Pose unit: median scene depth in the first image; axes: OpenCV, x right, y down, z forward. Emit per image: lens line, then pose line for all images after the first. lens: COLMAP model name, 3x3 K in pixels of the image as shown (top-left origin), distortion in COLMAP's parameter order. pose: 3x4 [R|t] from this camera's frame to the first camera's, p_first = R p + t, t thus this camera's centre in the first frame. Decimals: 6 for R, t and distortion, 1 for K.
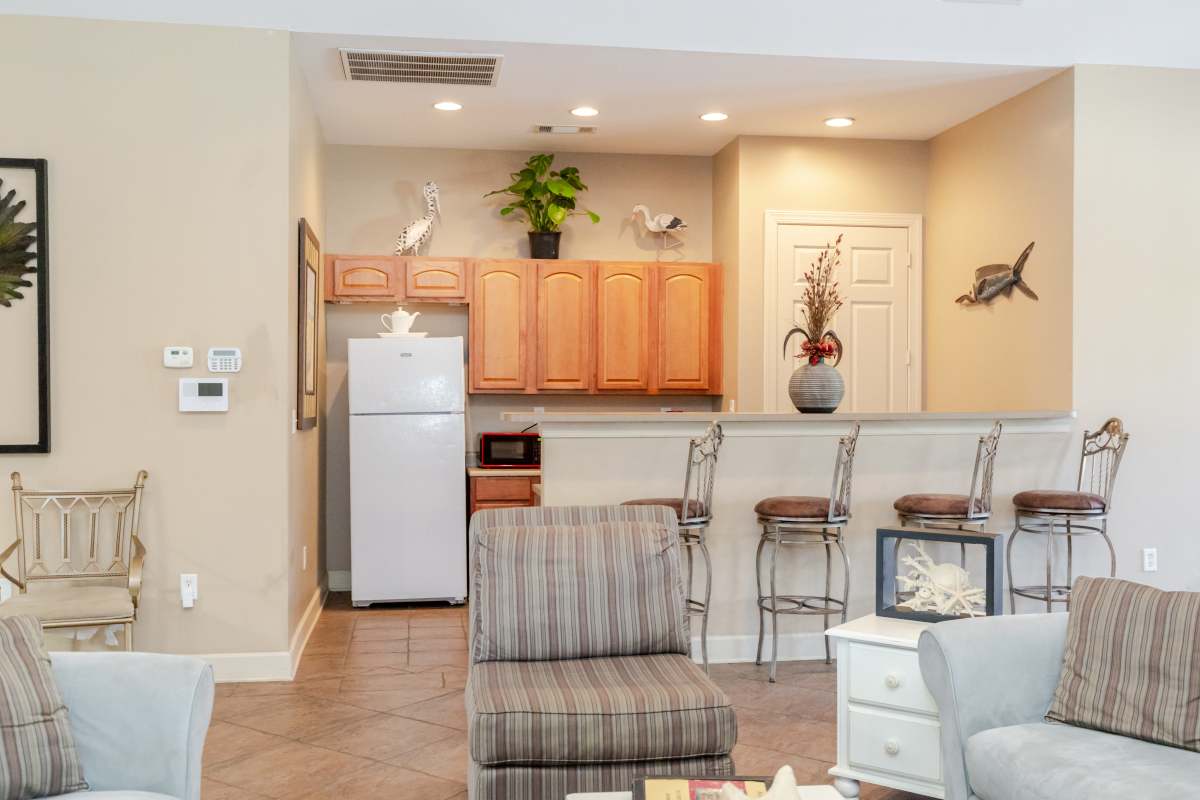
lens RADIAL K [[1327.2, 0, 600.0], [0, 1327.2, 400.0], [0, 0, 1]] dist [-0.007159, 0.019023]
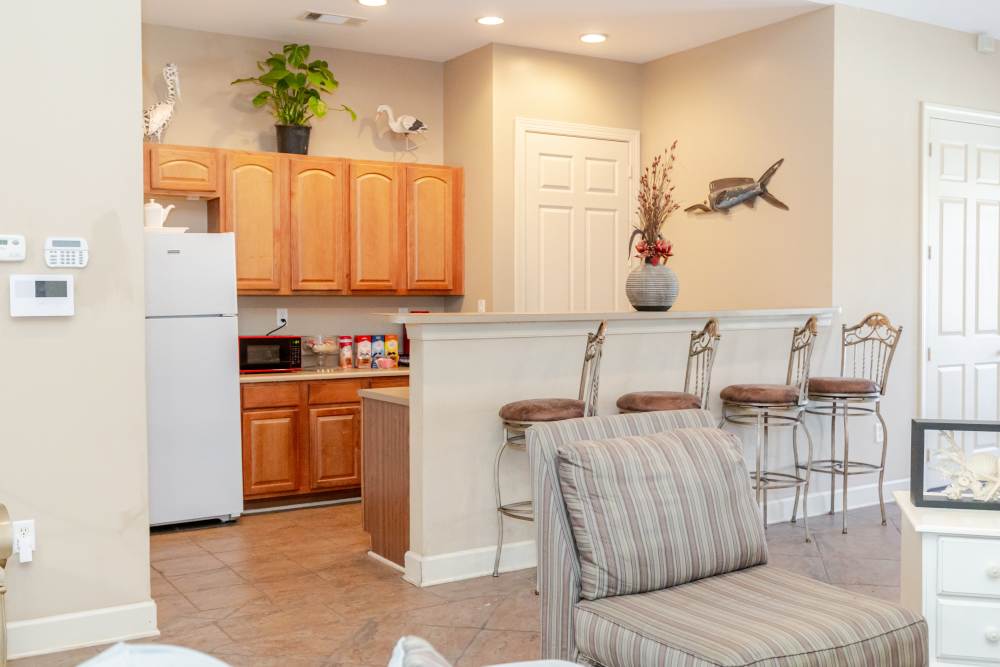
lens RADIAL K [[1106.0, 0, 500.0], [0, 1106.0, 333.5], [0, 0, 1]] dist [-0.007159, 0.019023]
pose [[0.901124, -0.018392, 0.433172, -0.283277], [0.006223, 0.999546, 0.029492, 0.000842], [-0.433517, -0.023881, 0.900829, 0.234068]]
